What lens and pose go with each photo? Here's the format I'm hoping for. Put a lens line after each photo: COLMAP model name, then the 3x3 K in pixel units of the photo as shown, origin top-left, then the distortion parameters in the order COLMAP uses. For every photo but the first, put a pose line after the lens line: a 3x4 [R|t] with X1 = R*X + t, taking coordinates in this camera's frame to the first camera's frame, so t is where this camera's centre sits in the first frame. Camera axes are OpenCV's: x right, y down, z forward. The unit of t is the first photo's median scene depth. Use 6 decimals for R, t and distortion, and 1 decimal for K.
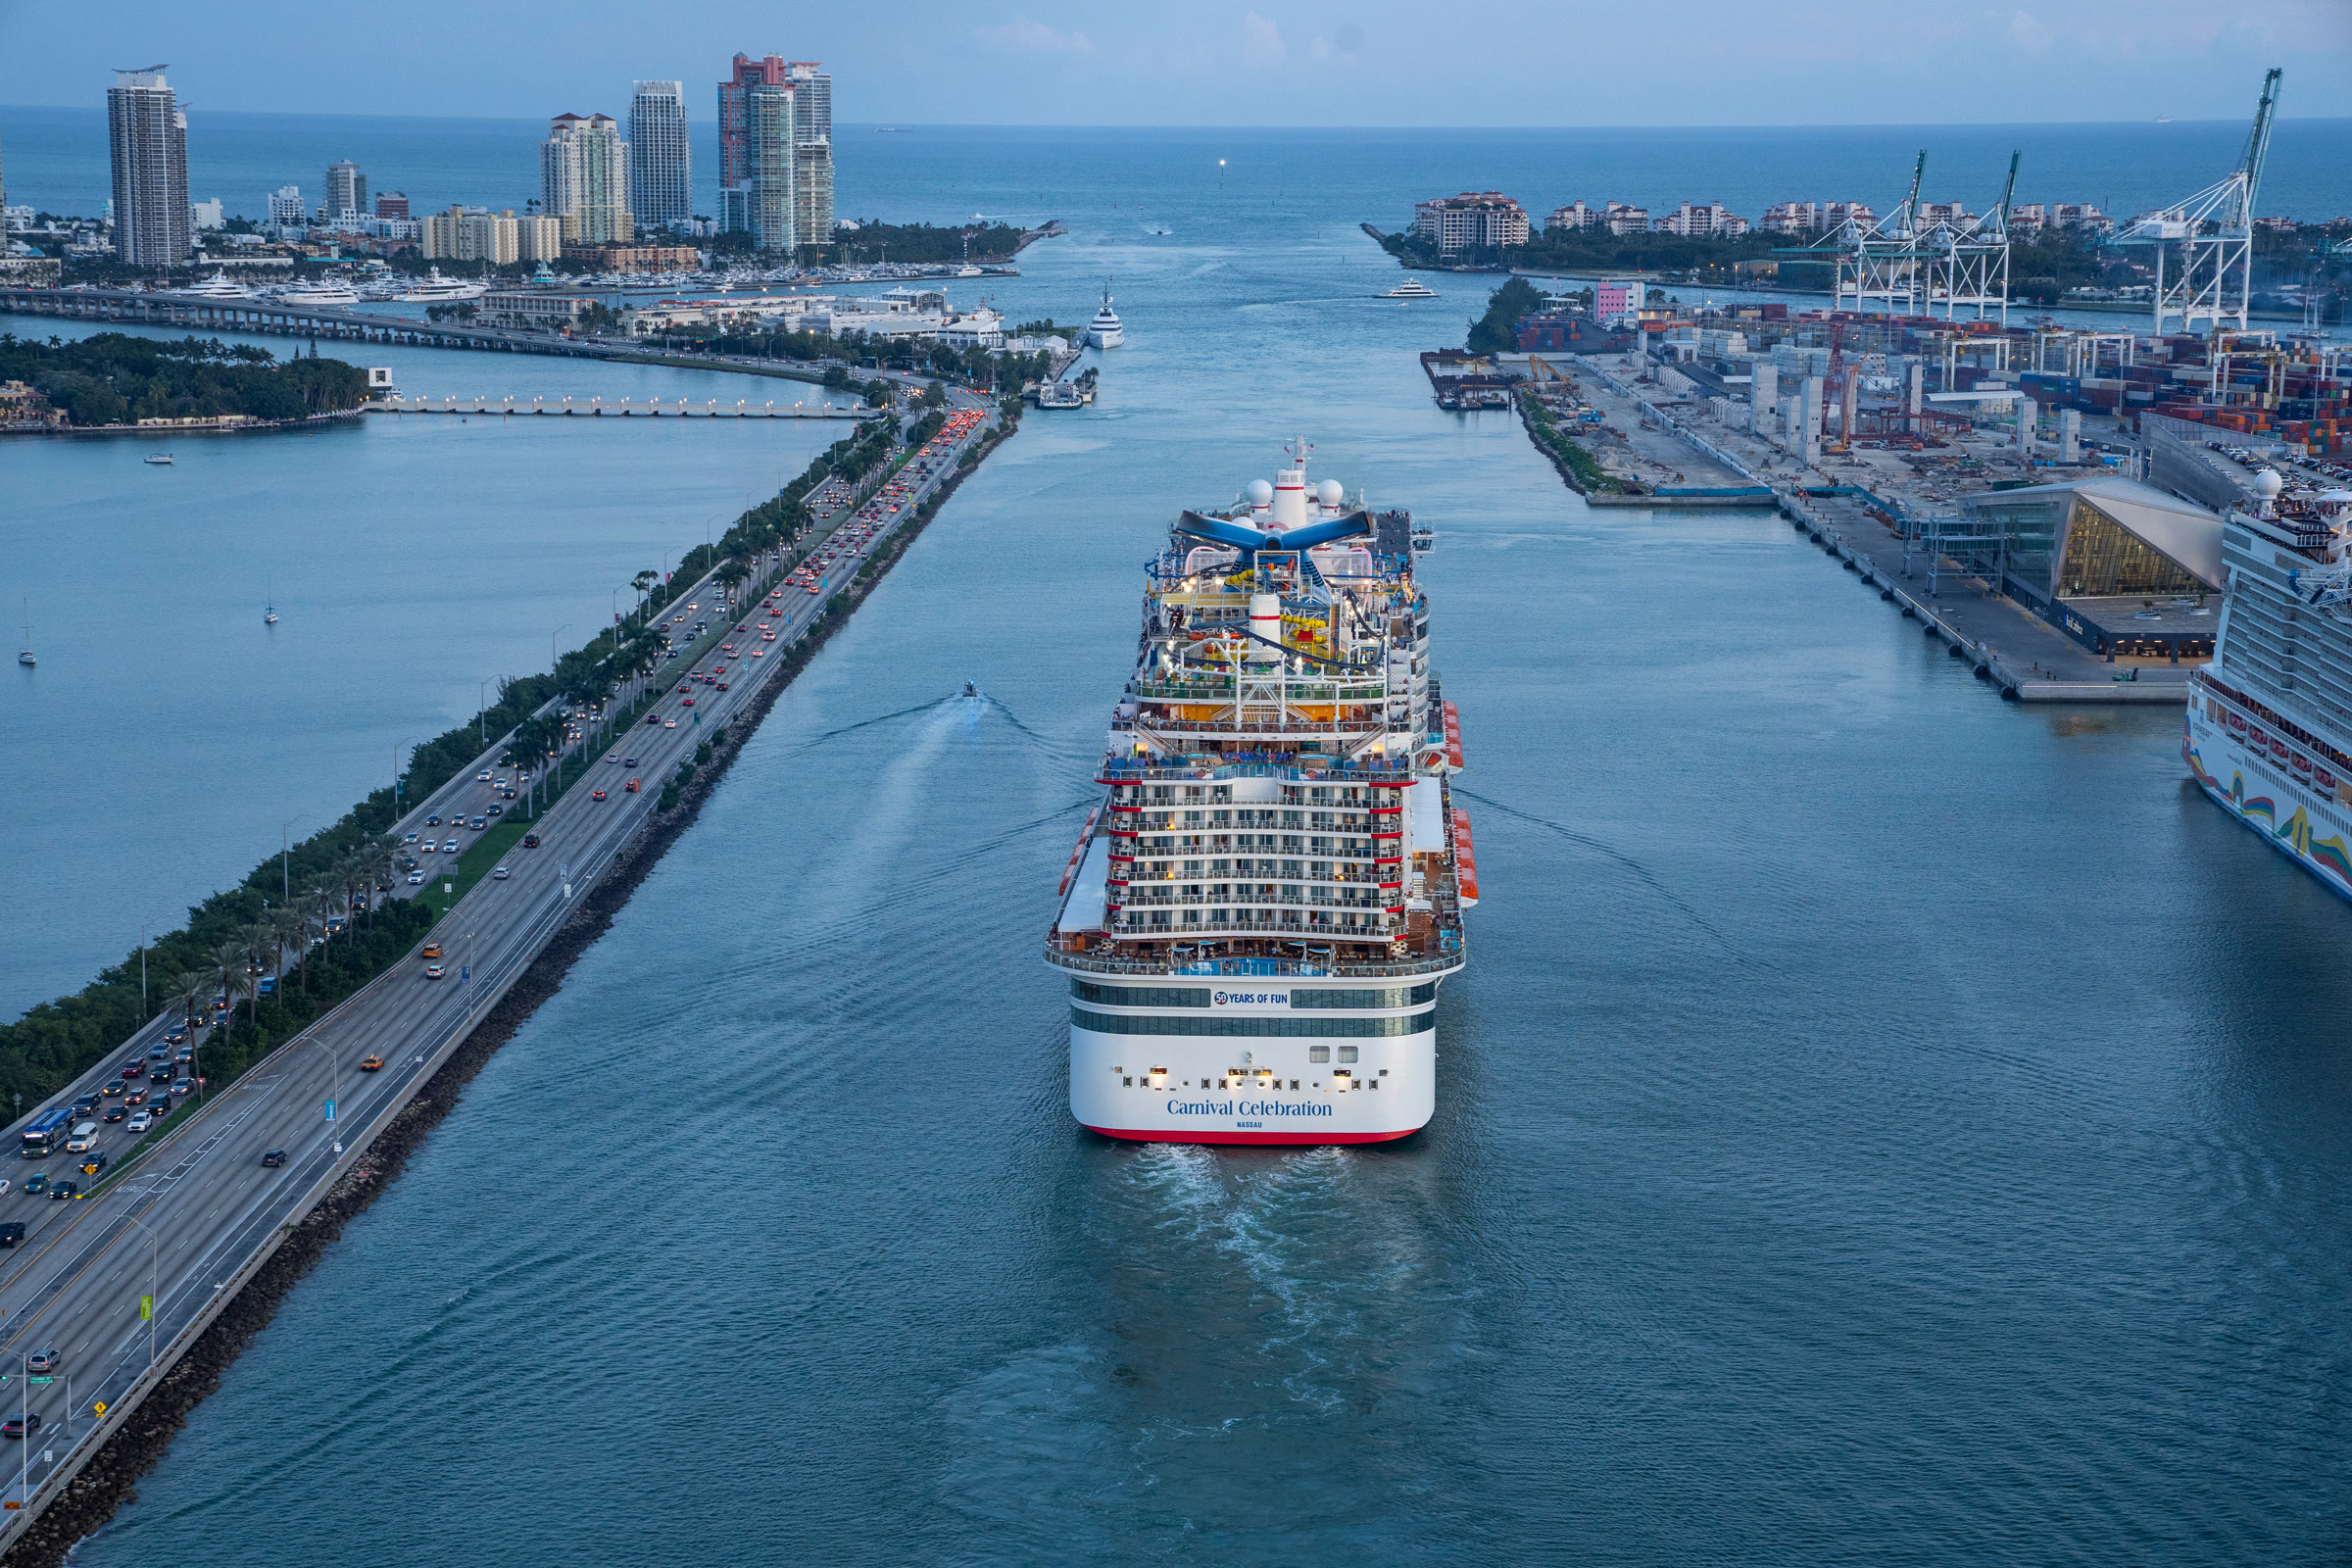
lens RADIAL K [[3295.6, 0, 1176.0], [0, 3295.6, 784.0], [0, 0, 1]] dist [0.012819, 0.011449]
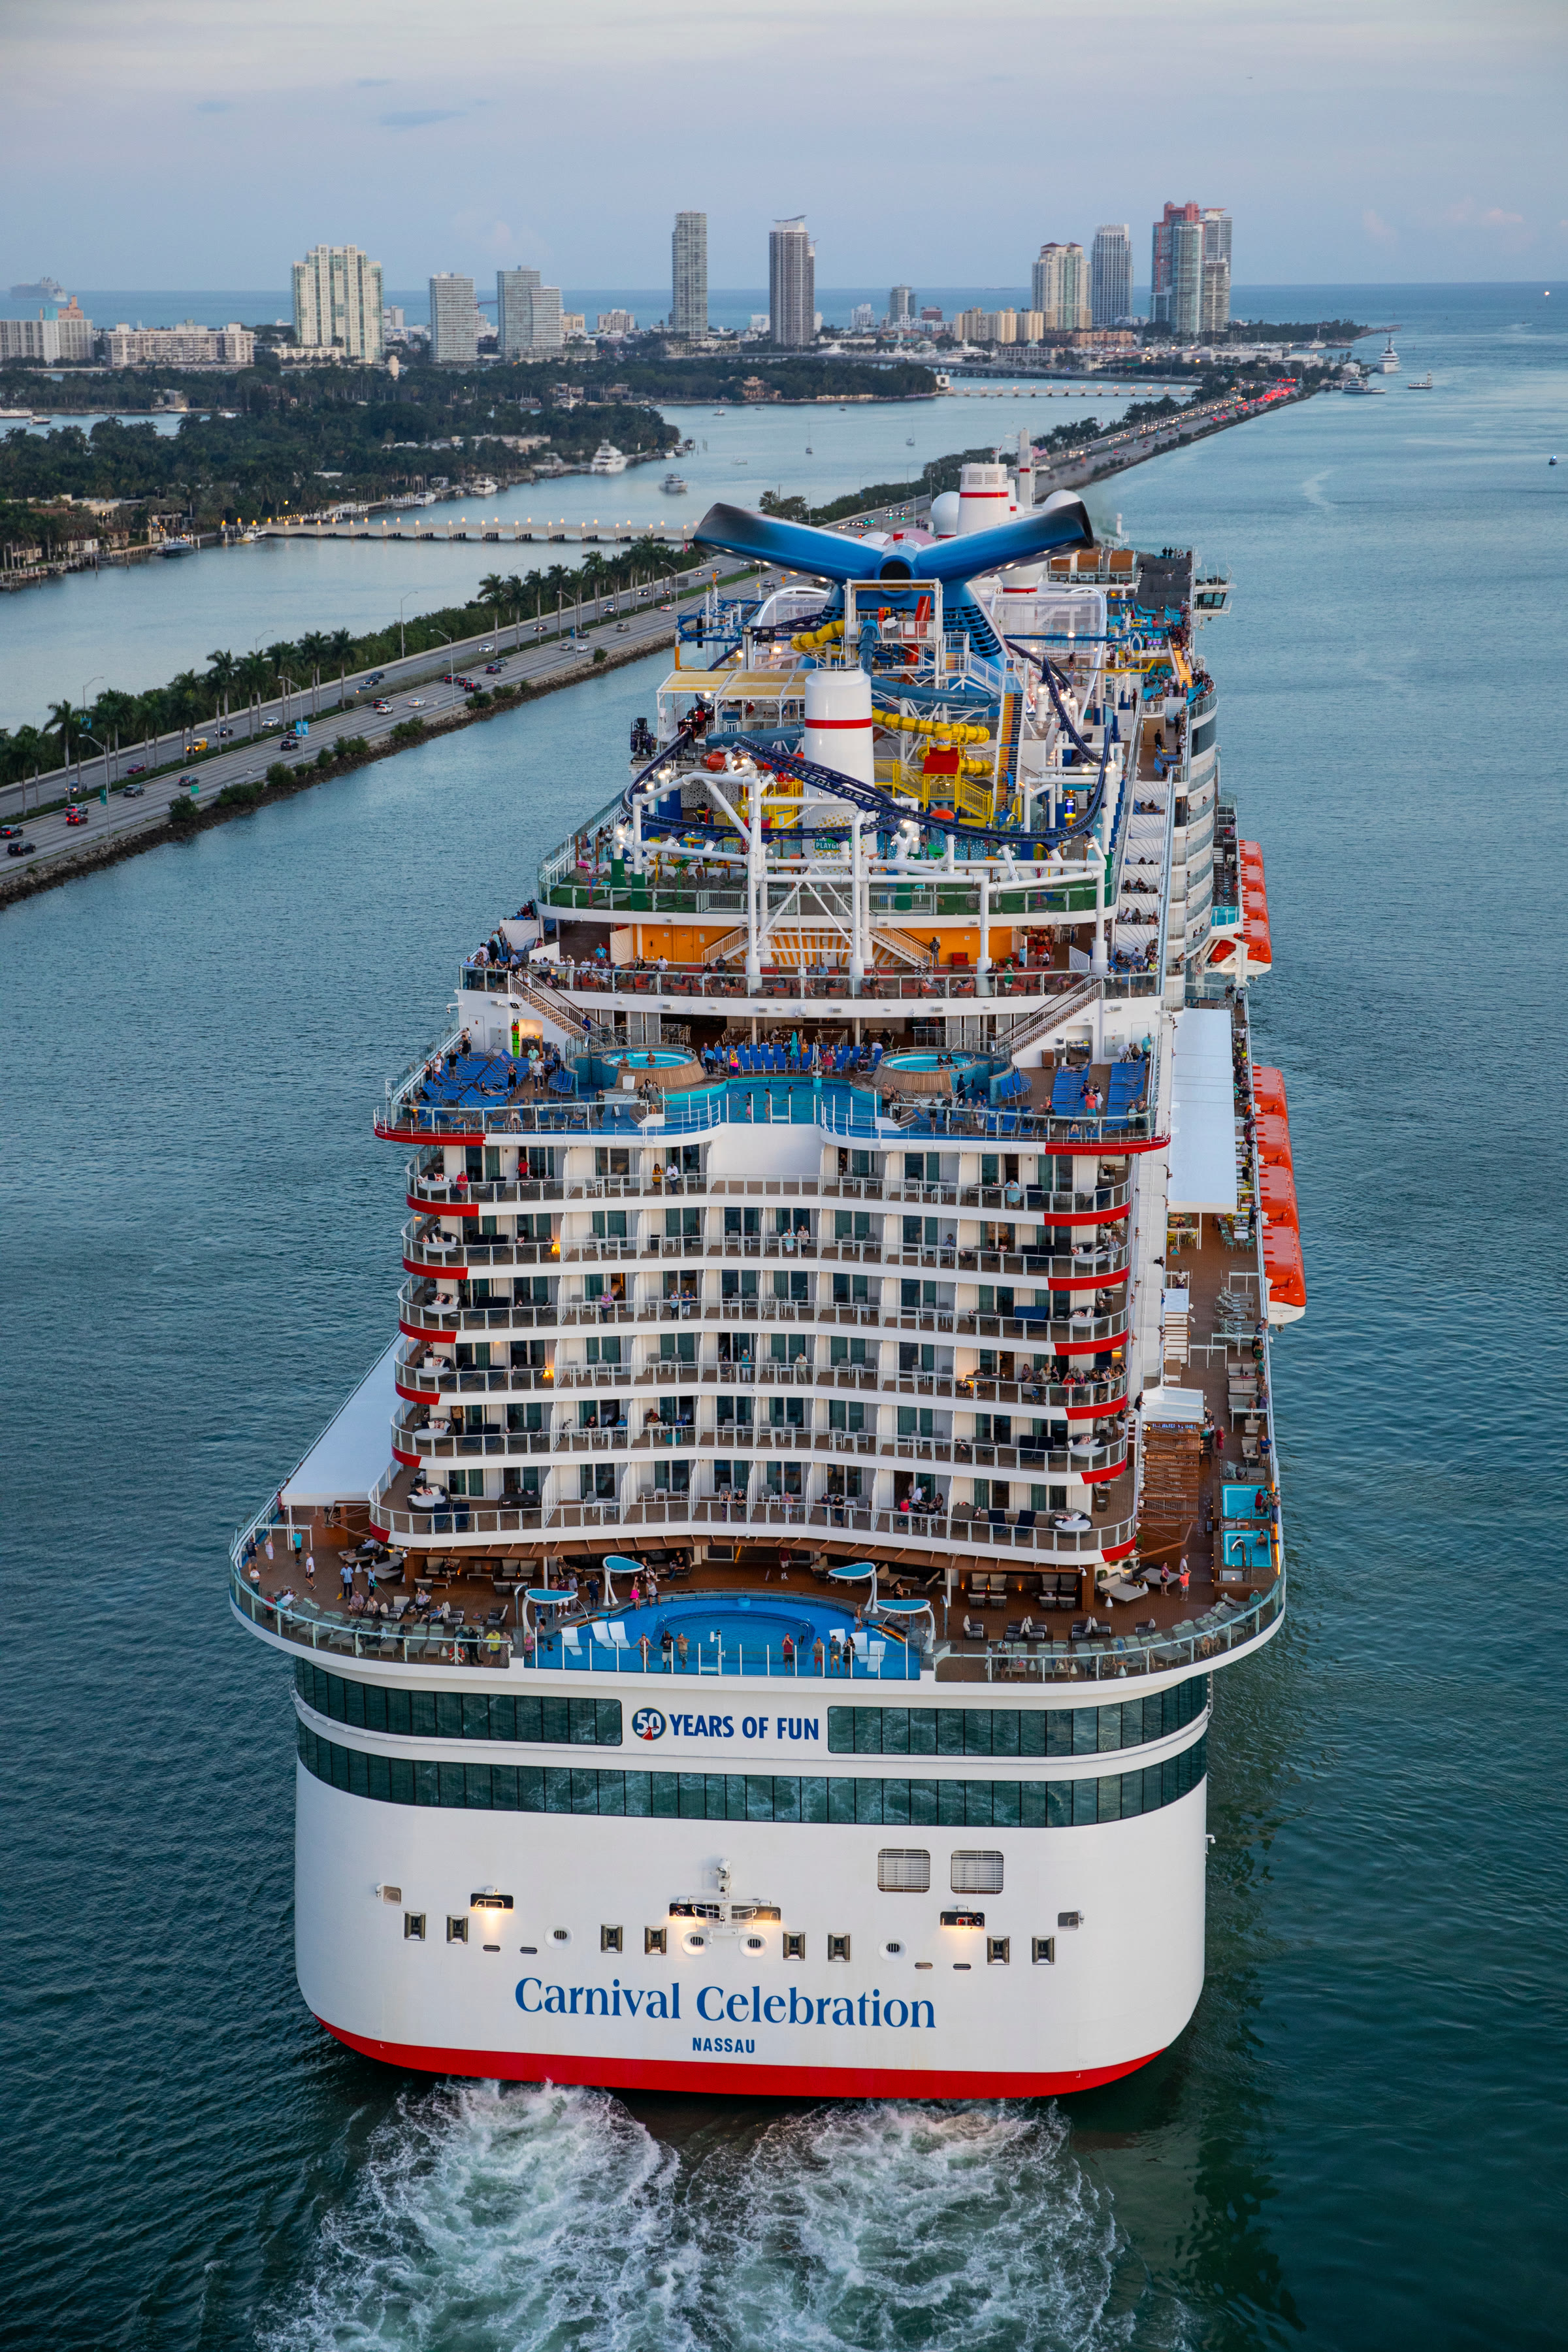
lens RADIAL K [[3295.6, 0, 784.0], [0, 3295.6, 1176.0], [0, 0, 1]] dist [0.012819, 0.011449]
pose [[0.998388, 0.002487, -0.056704, 0.049403], [0.002760, 0.995731, 0.092260, -0.033522], [0.056691, -0.092268, 0.994119, 0.599609]]
